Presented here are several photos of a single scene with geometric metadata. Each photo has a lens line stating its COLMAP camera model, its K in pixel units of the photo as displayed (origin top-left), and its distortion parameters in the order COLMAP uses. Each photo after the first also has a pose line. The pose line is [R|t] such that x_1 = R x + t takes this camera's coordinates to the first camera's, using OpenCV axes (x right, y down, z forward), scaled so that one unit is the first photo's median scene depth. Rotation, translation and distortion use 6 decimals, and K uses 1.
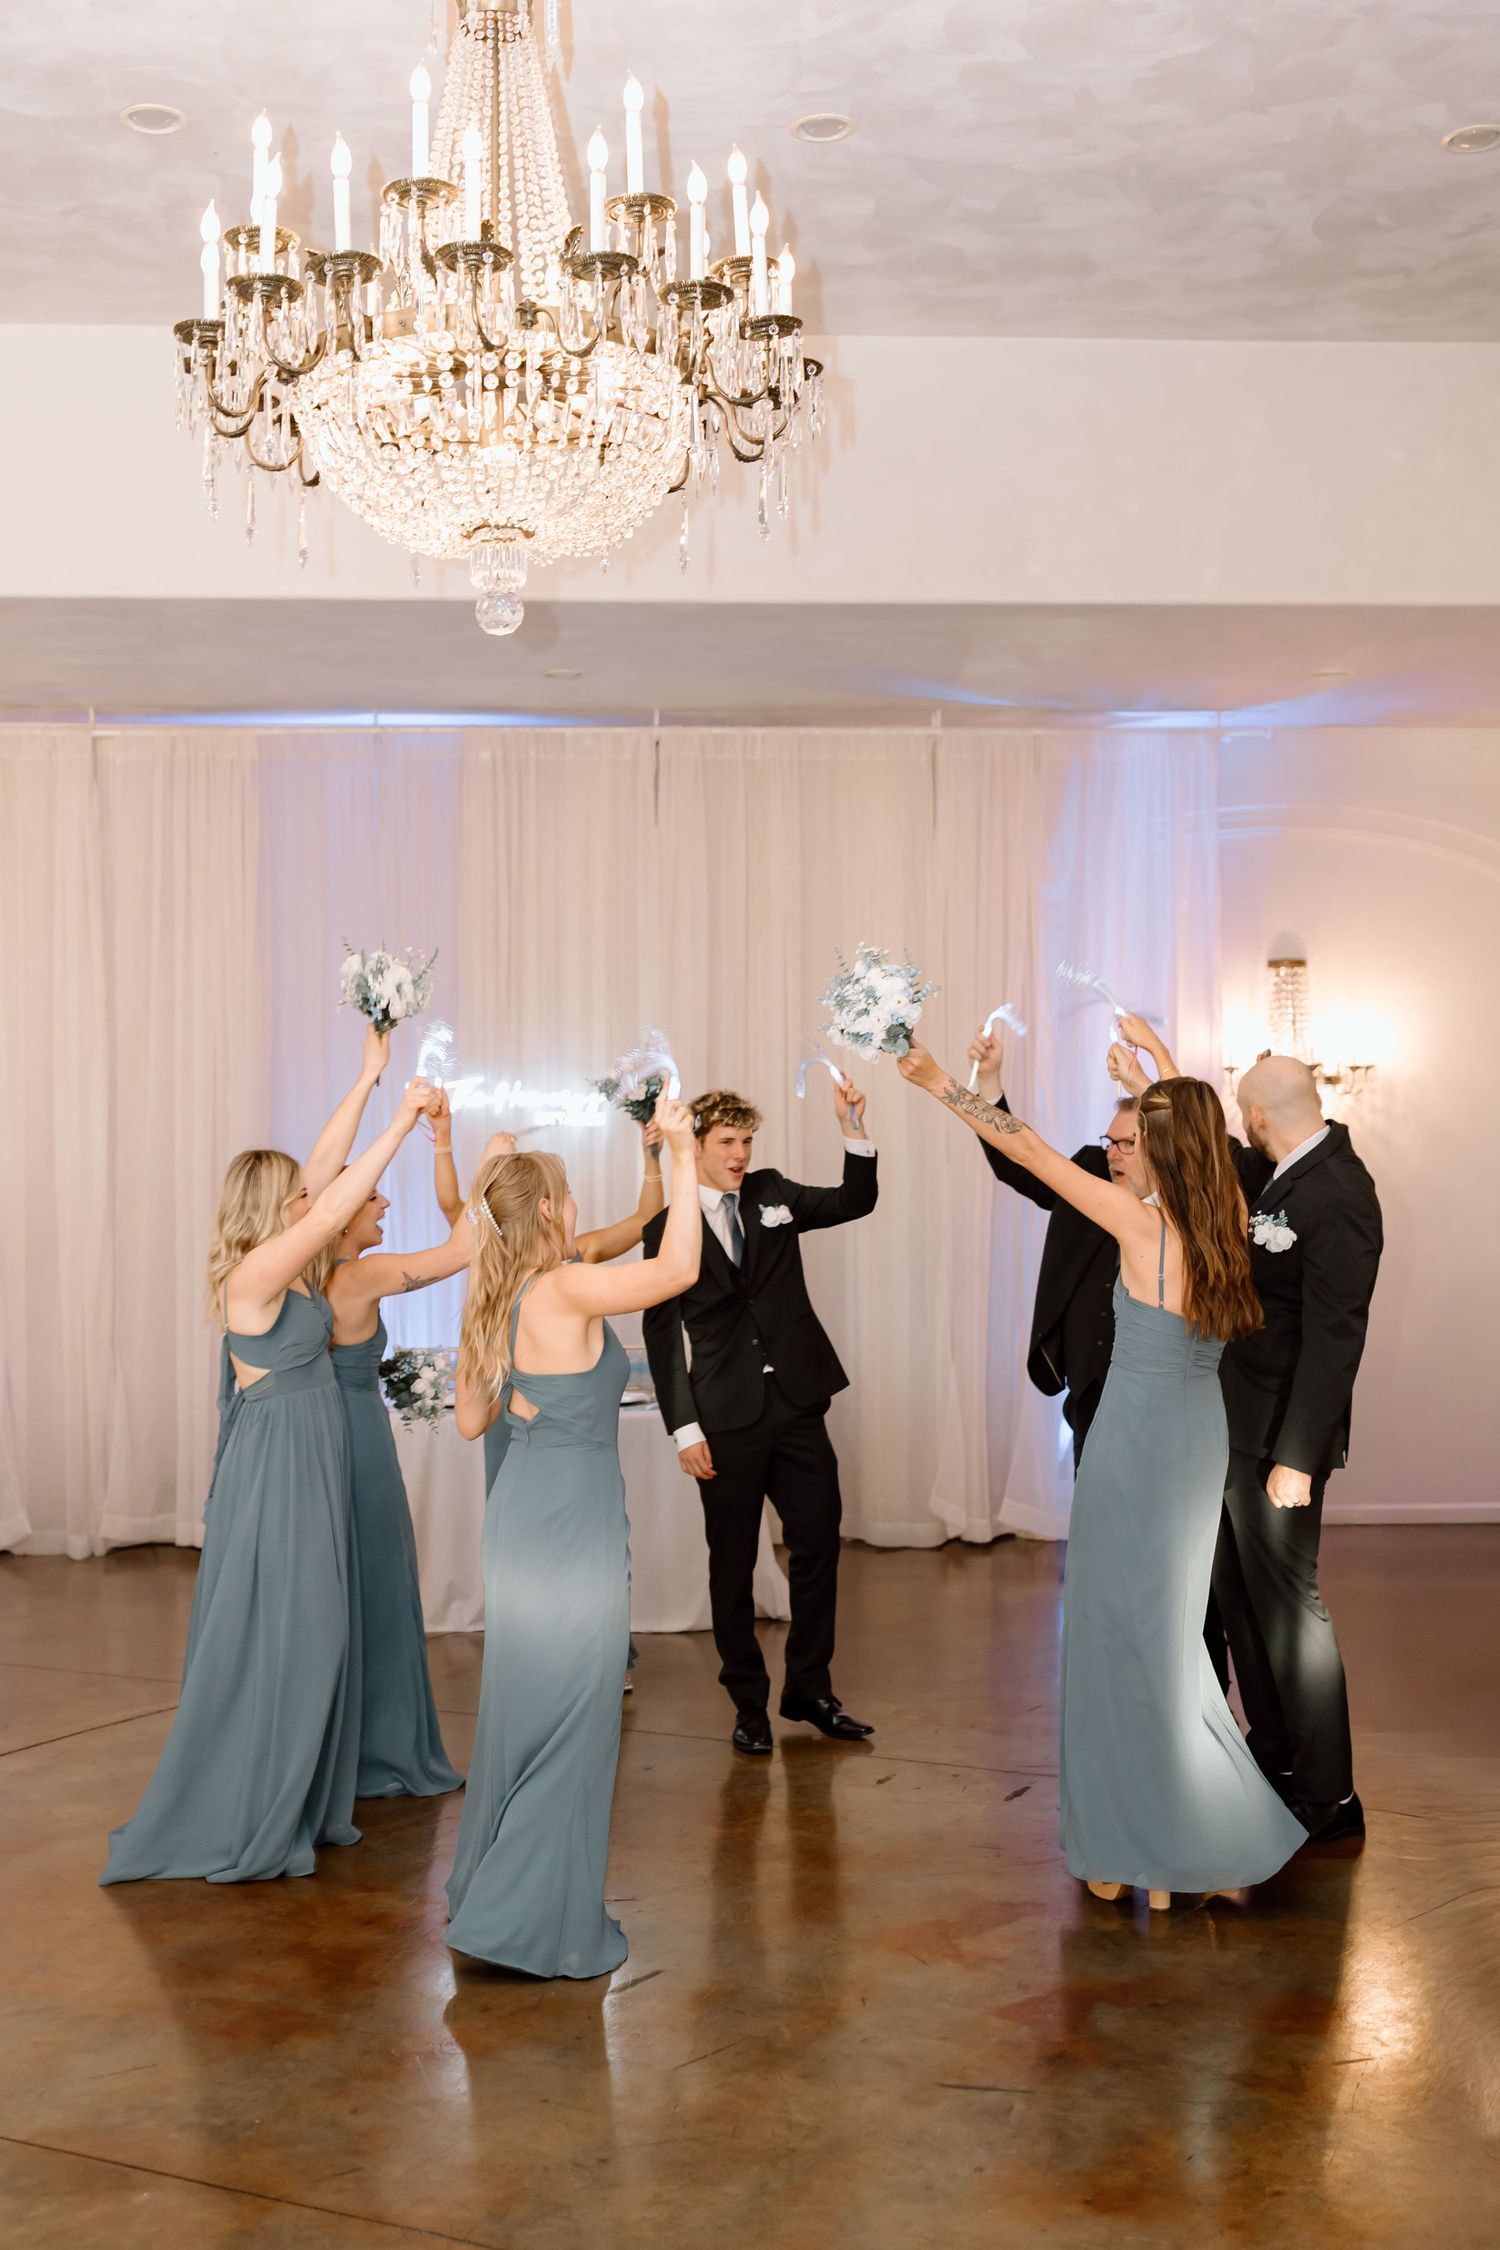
lens RADIAL K [[2494.1, 0, 669.8], [0, 2494.1, 1118.1], [0, 0, 1]] dist [-0.002296, 0.000000]
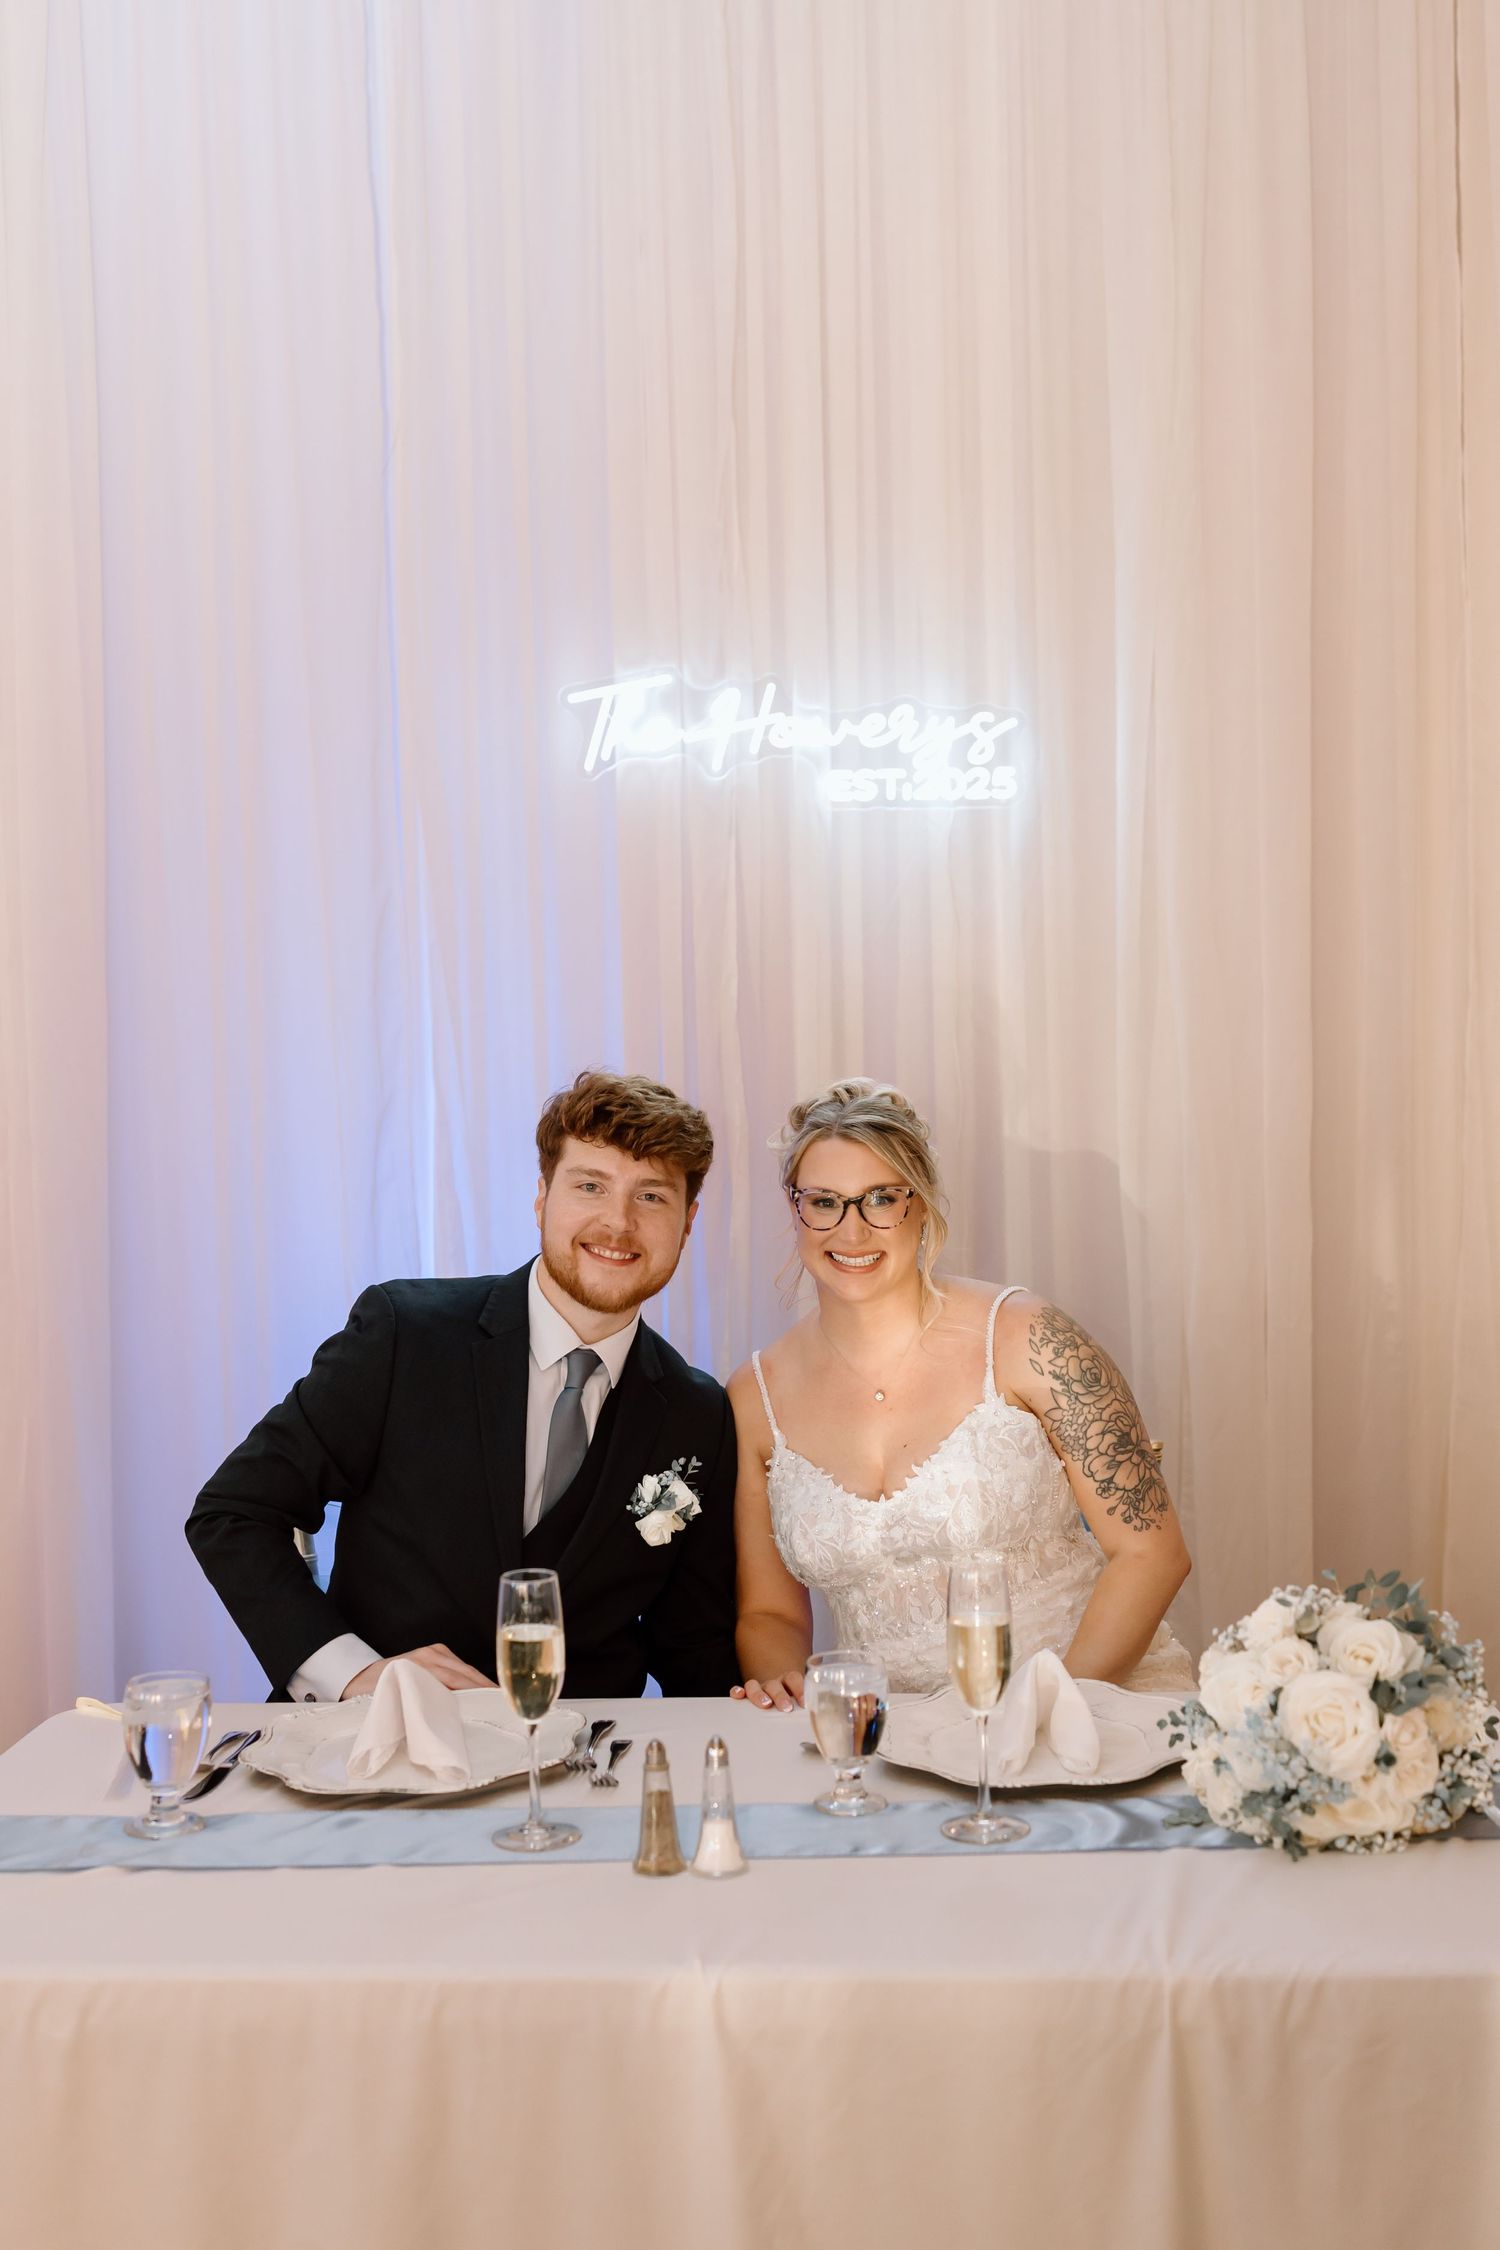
lens RADIAL K [[2186.4, 0, 752.7], [0, 2186.4, 1147.4], [0, 0, 1]] dist [0.073770, 0.000000]
pose [[0.989020, -0.010427, -0.147416, -0.028031], [0.020781, 0.997409, 0.068871, 0.046007], [0.146316, -0.071178, 0.986674, 1.063154]]
